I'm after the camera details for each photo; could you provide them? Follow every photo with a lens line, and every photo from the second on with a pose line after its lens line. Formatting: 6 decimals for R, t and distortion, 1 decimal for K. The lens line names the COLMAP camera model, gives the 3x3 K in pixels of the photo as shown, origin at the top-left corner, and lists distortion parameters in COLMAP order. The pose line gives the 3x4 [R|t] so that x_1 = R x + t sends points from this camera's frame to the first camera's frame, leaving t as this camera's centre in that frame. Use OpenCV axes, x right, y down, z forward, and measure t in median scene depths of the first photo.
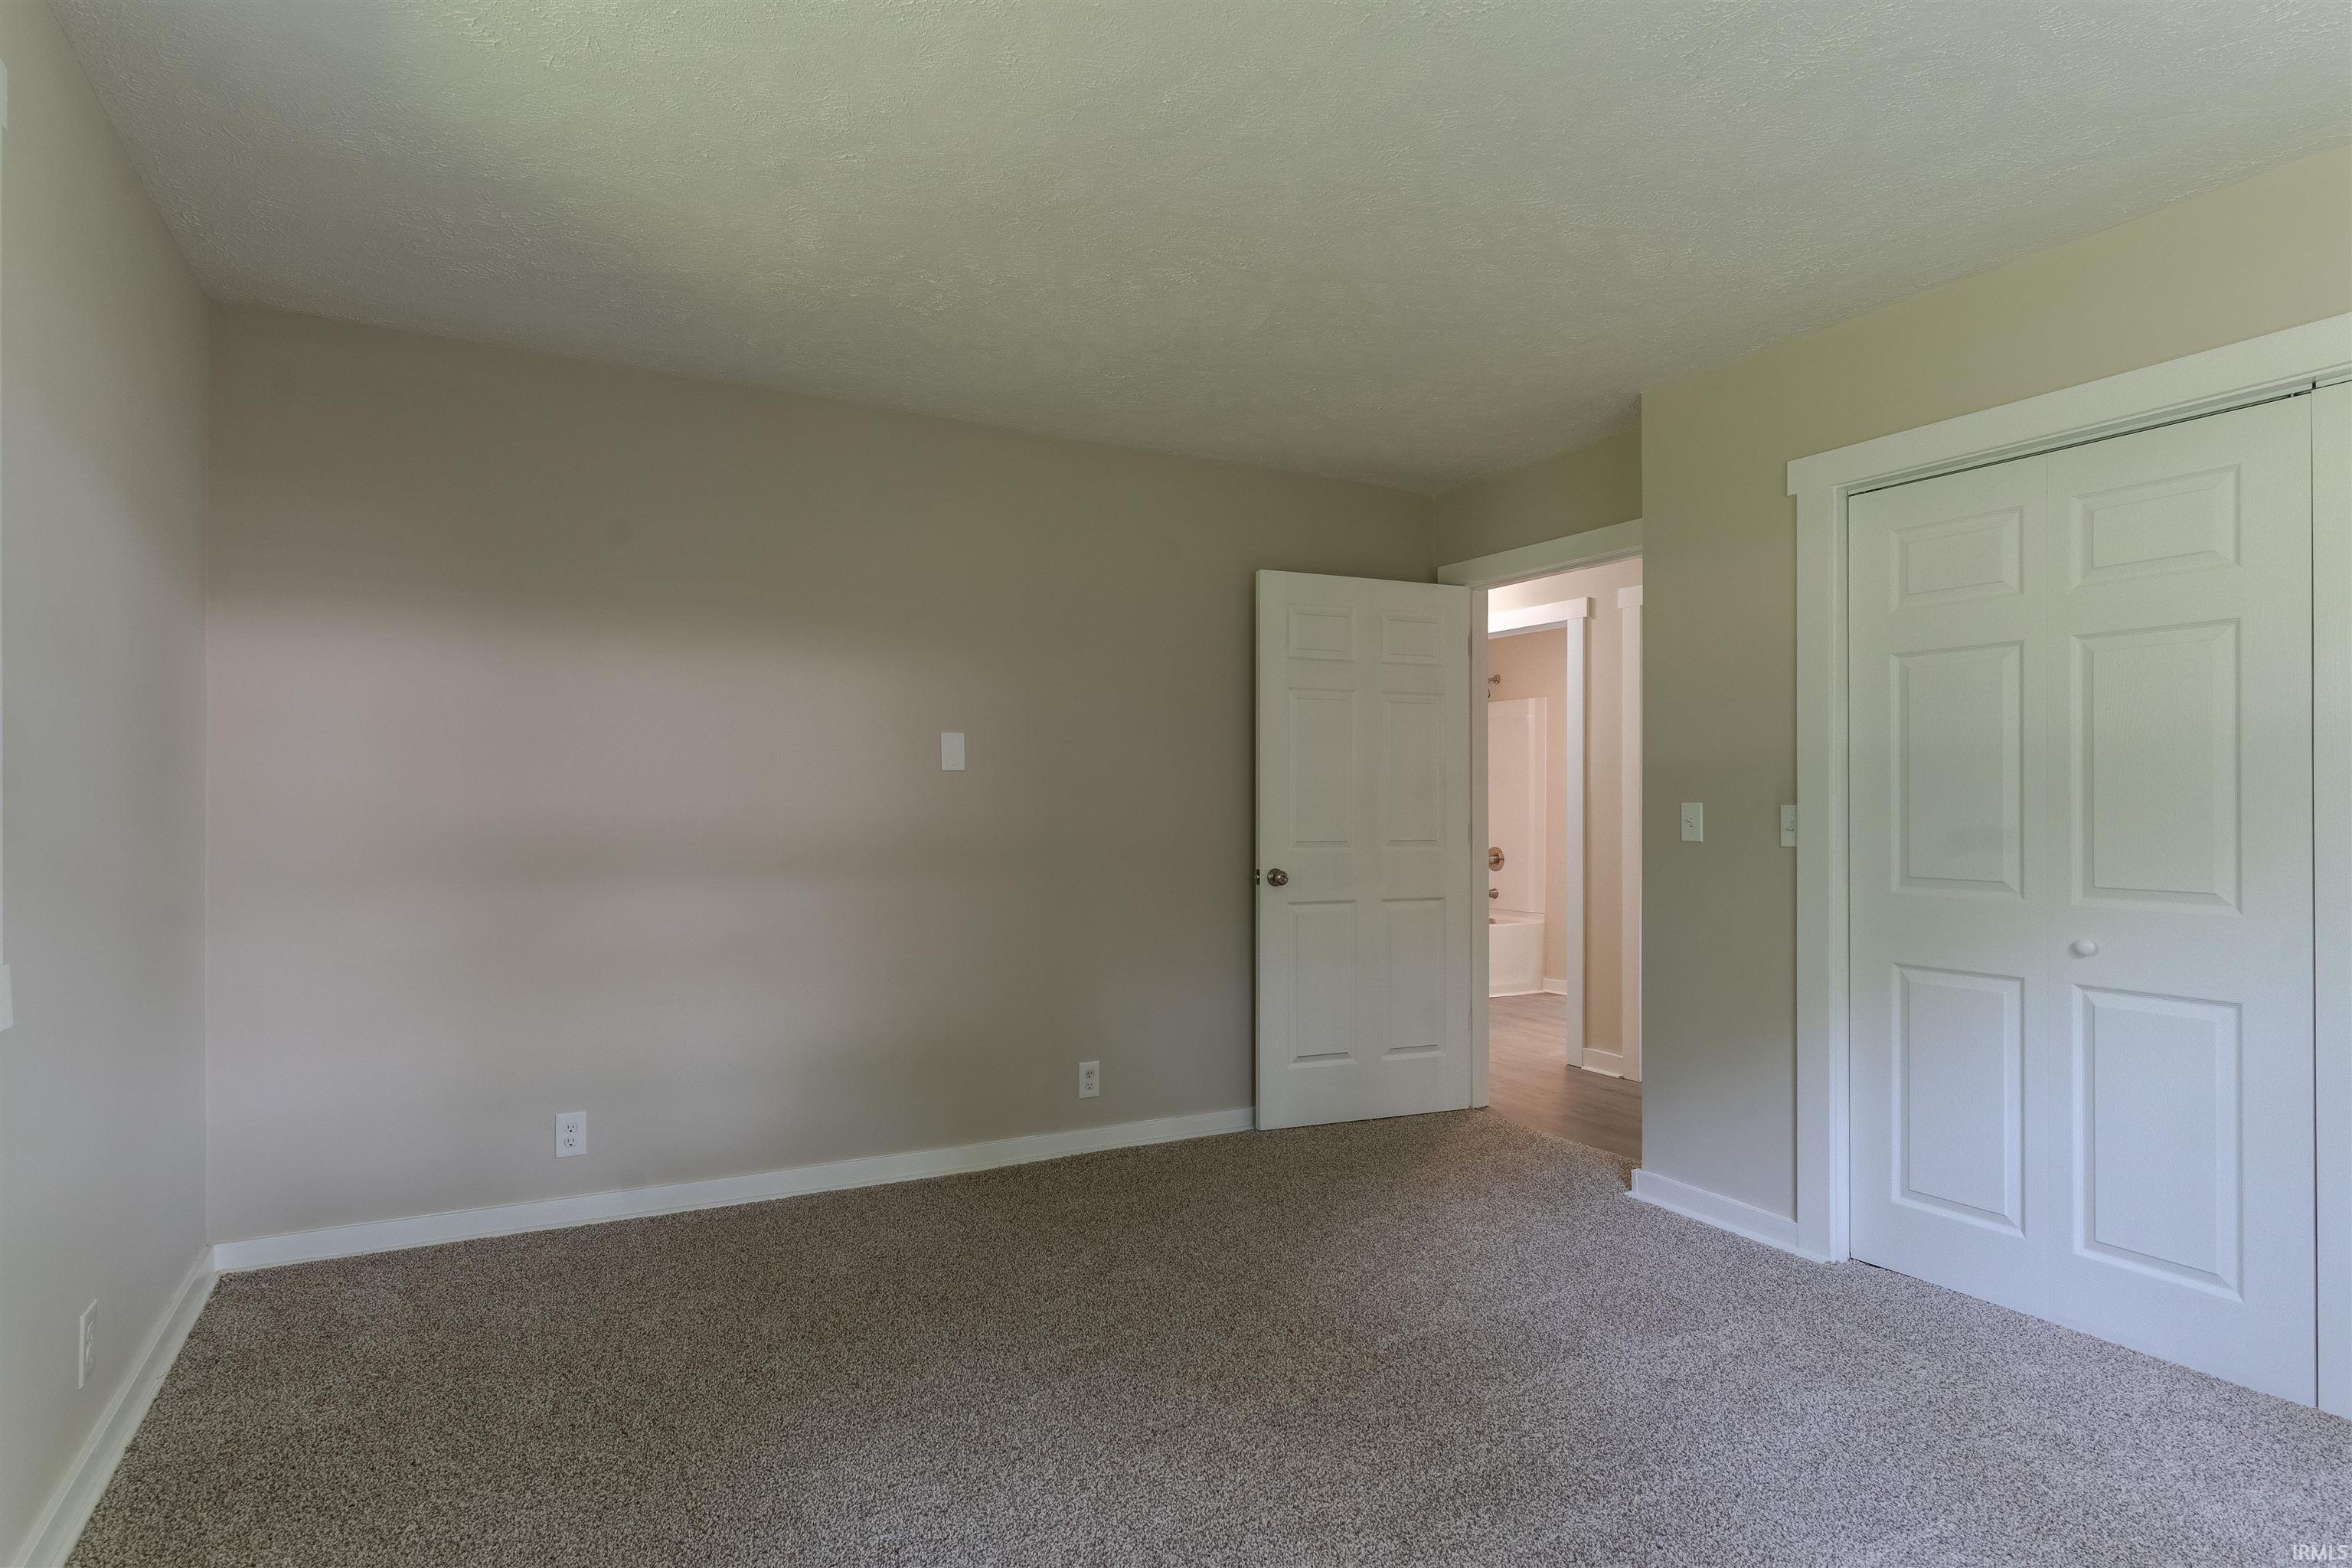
lens RADIAL K [[1225.2, 0, 1151.0], [0, 1225.2, 778.1], [0, 0, 1]] dist [-0.003079, 0.000140]
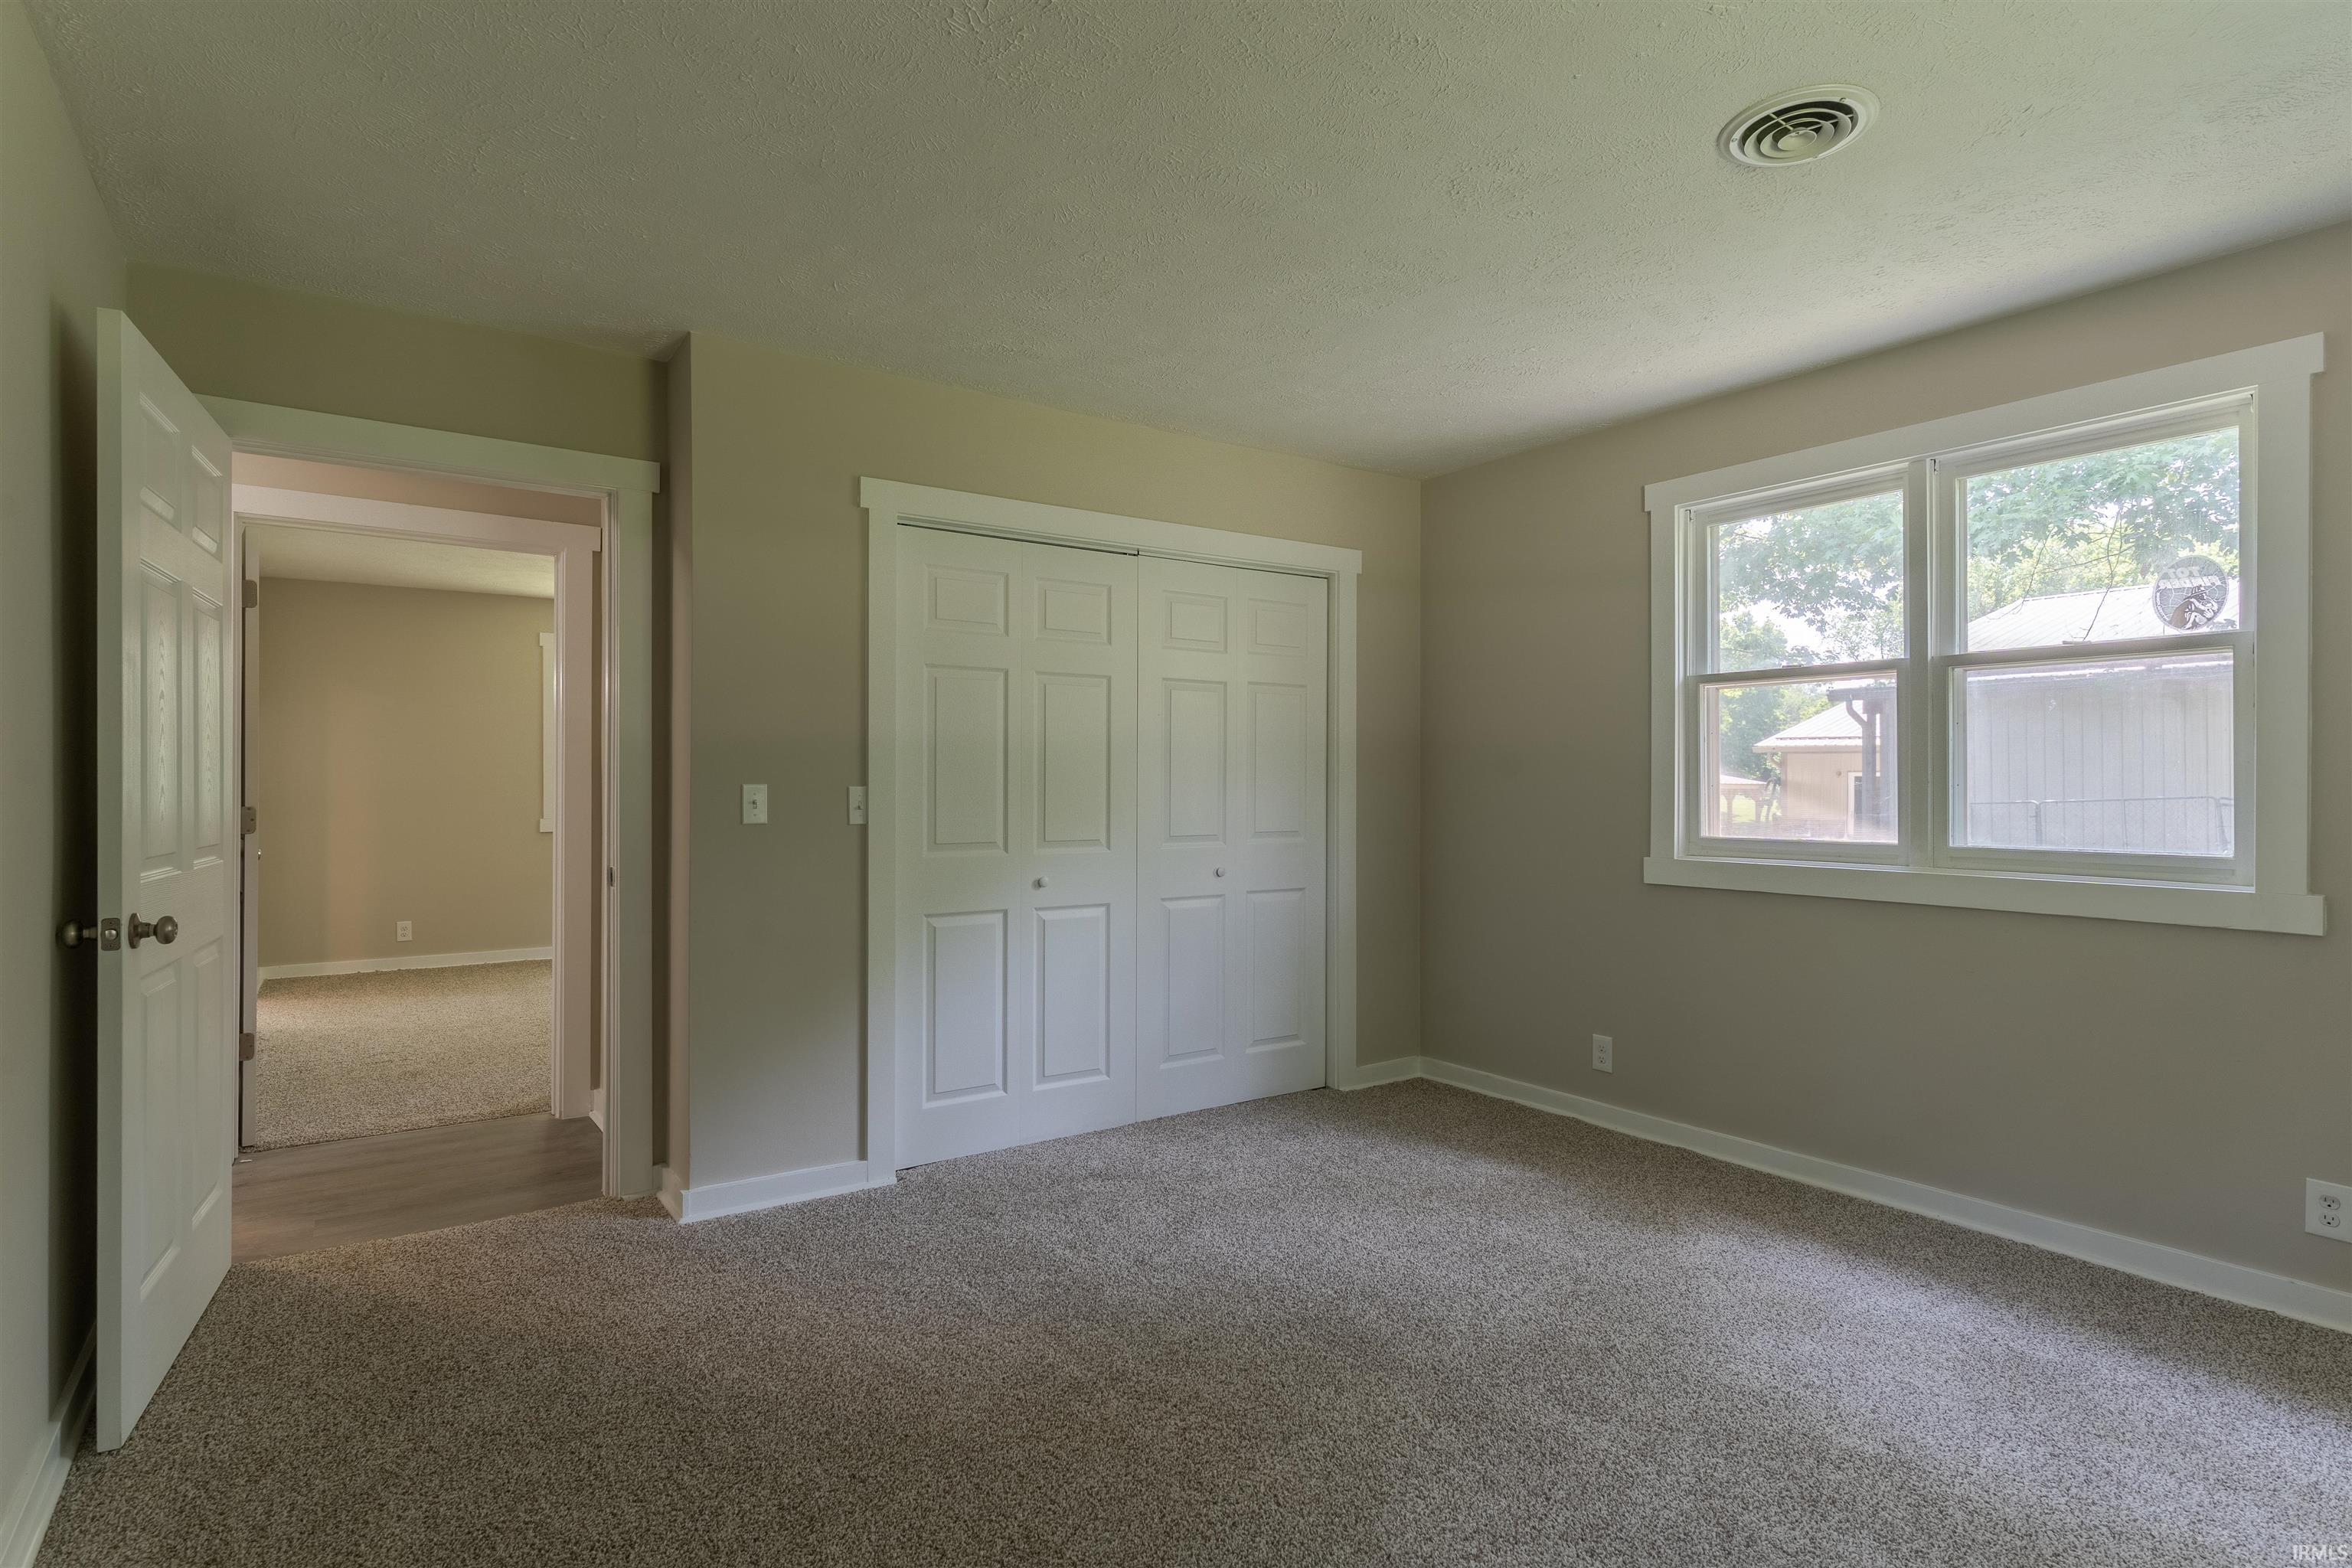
lens RADIAL K [[1172.7, 0, 1135.1], [0, 1172.7, 770.7], [0, 0, 1]] dist [0.000591, 0.000167]
pose [[-0.085195, 0.011608, 0.996297, -0.562200], [-0.020827, 0.999693, -0.013429, 0.017118], [-0.996147, -0.021893, -0.084927, 0.851264]]
